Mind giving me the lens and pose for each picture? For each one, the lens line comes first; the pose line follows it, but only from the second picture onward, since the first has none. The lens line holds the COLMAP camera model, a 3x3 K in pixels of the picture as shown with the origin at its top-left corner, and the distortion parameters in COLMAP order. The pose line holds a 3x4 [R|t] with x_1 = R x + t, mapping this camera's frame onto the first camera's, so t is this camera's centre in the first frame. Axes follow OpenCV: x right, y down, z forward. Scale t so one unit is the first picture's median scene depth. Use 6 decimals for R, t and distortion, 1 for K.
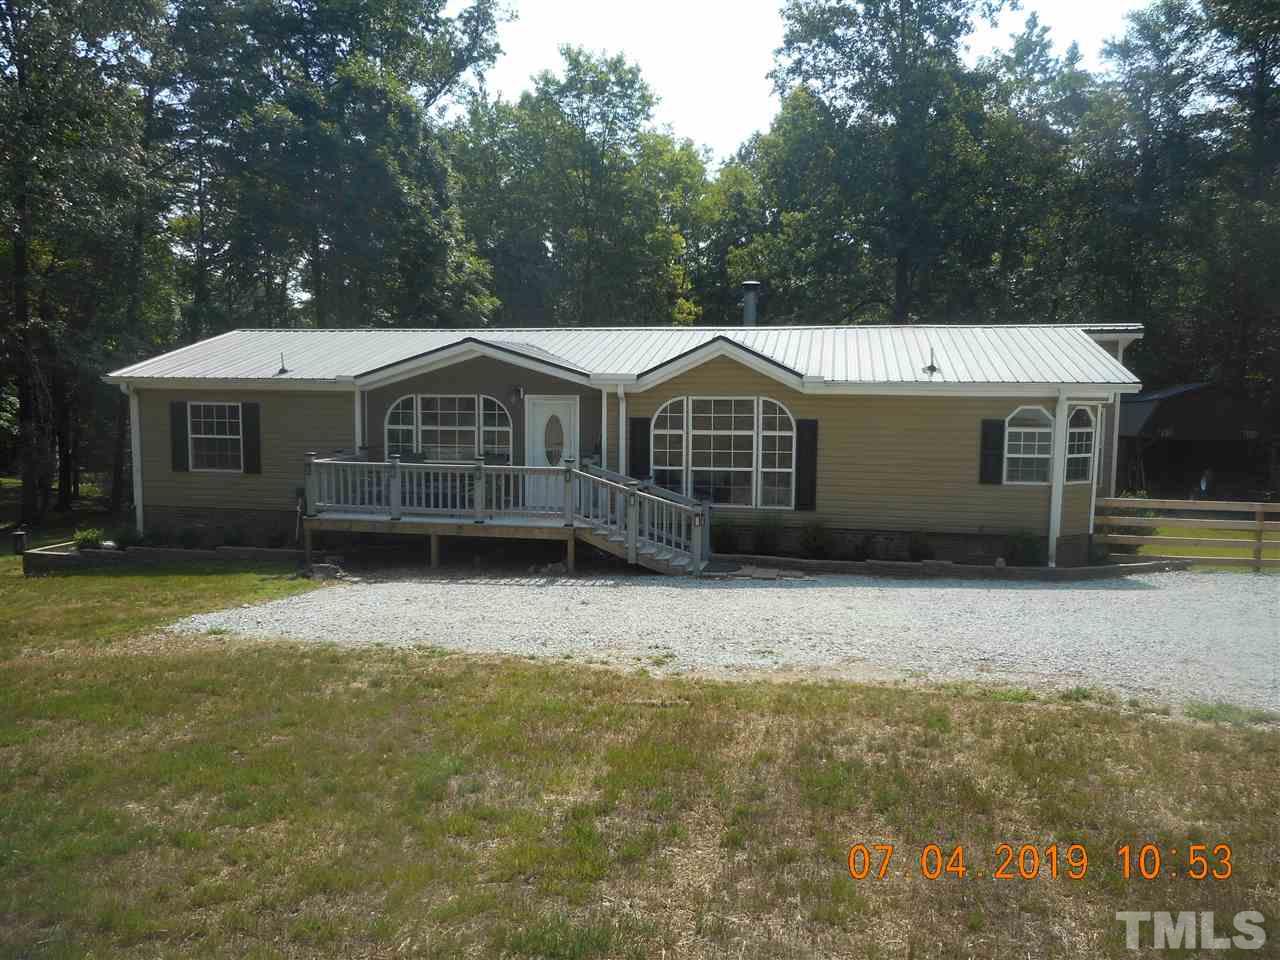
lens RADIAL K [[974.8, 0, 647.4], [0, 974.8, 477.3], [0, 0, 1]] dist [0.007359, -0.004980]
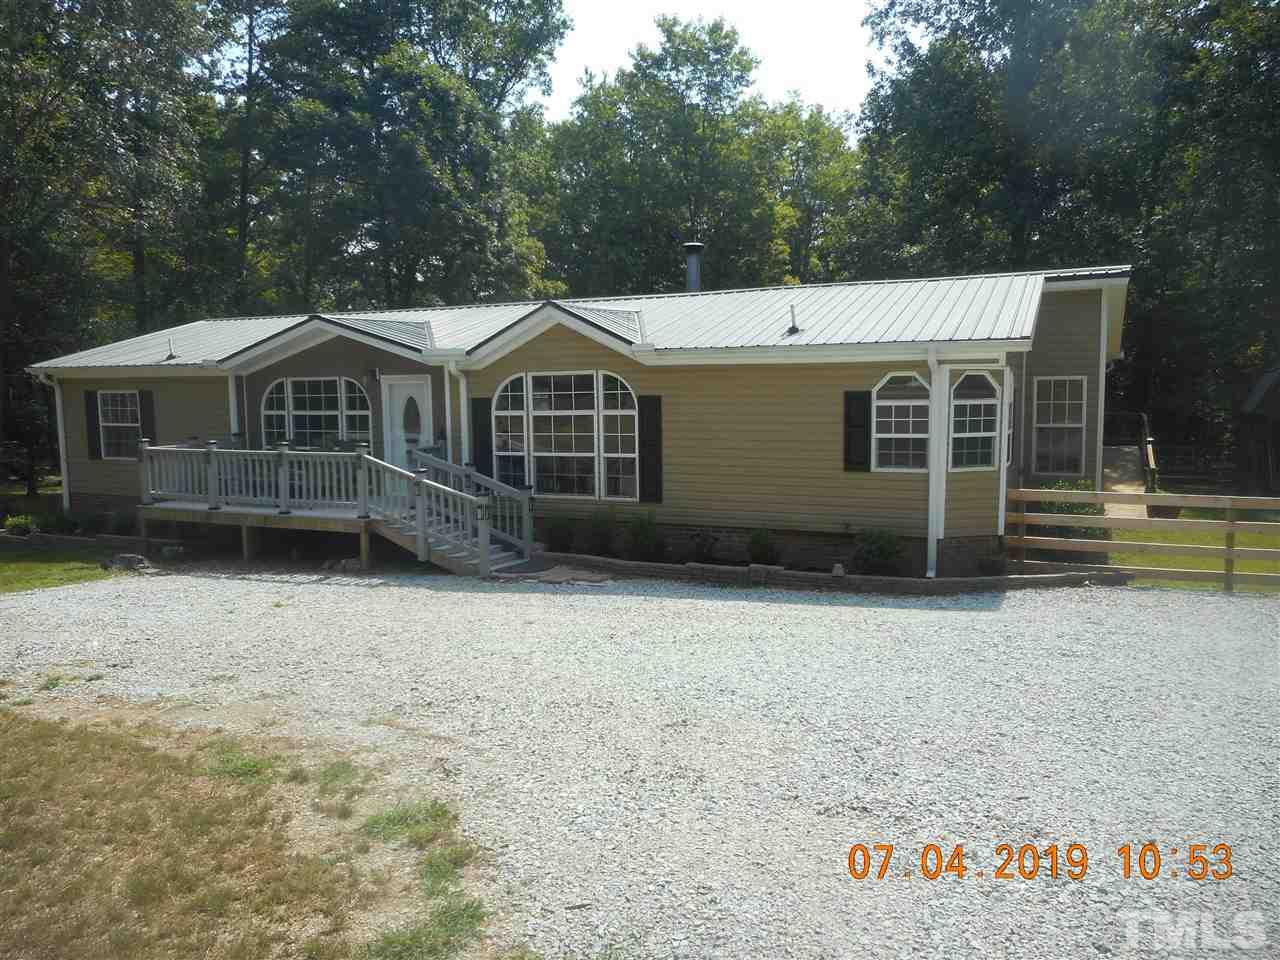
lens RADIAL K [[974.8, 0, 647.4], [0, 974.8, 477.3], [0, 0, 1]] dist [0.007359, -0.004980]
pose [[0.970666, 0.001091, -0.240431, 0.357044], [0.000881, 0.999967, 0.008095, 0.004938], [0.240432, -0.008069, 0.970632, 0.170762]]
